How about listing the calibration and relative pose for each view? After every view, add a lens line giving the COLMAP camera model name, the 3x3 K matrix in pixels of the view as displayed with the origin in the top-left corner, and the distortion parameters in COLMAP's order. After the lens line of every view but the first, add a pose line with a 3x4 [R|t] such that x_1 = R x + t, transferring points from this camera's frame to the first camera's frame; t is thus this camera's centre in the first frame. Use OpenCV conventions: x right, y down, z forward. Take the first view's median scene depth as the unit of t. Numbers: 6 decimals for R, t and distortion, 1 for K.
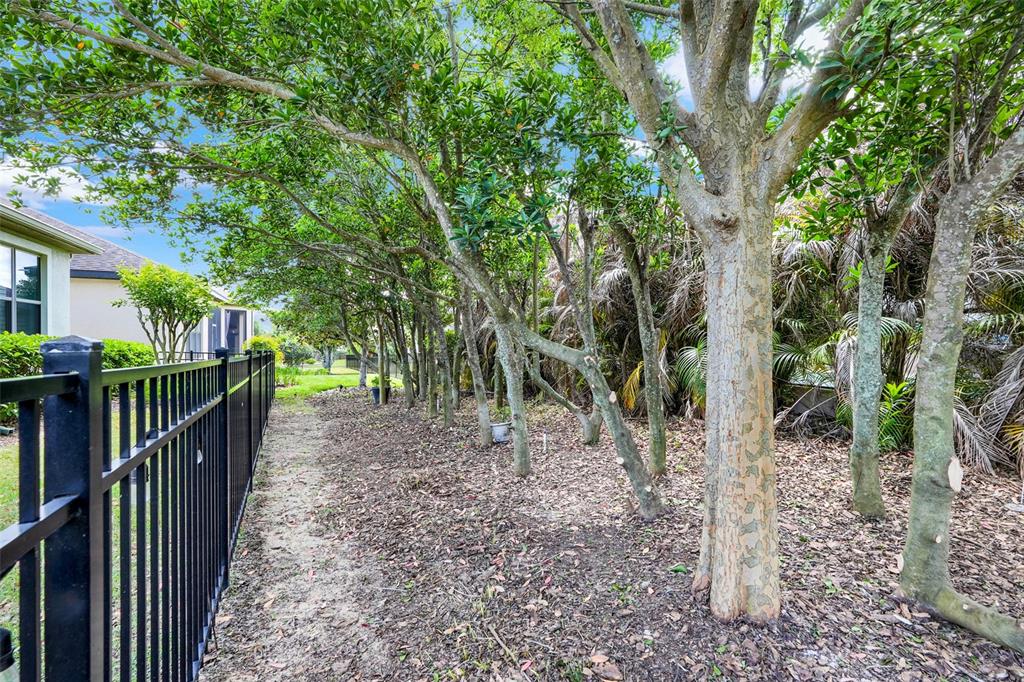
lens RADIAL K [[452.5, 0, 512.0], [0, 452.5, 341.0], [0, 0, 1]] dist [0.000434, 0.000975]
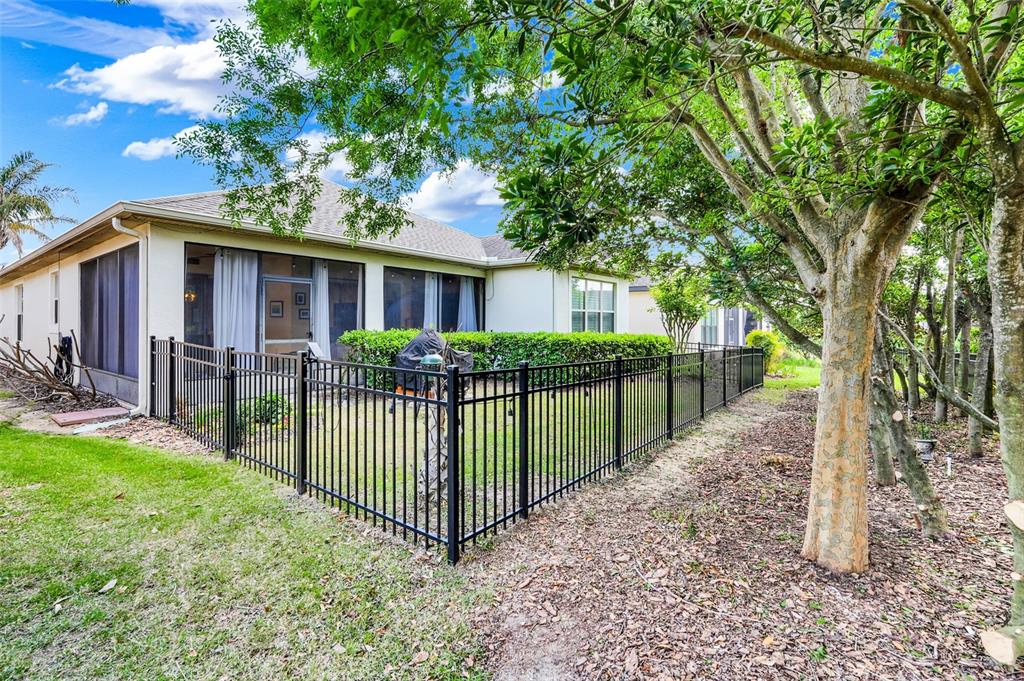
lens RADIAL K [[452.5, 0, 512.0], [0, 452.5, 340.5], [0, 0, 1]] dist [0.000434, 0.000975]
pose [[0.469014, 0.029758, -0.882689, 0.391936], [-0.005321, 0.999509, 0.030869, -0.044782], [0.883175, -0.009781, 0.468942, -0.169005]]
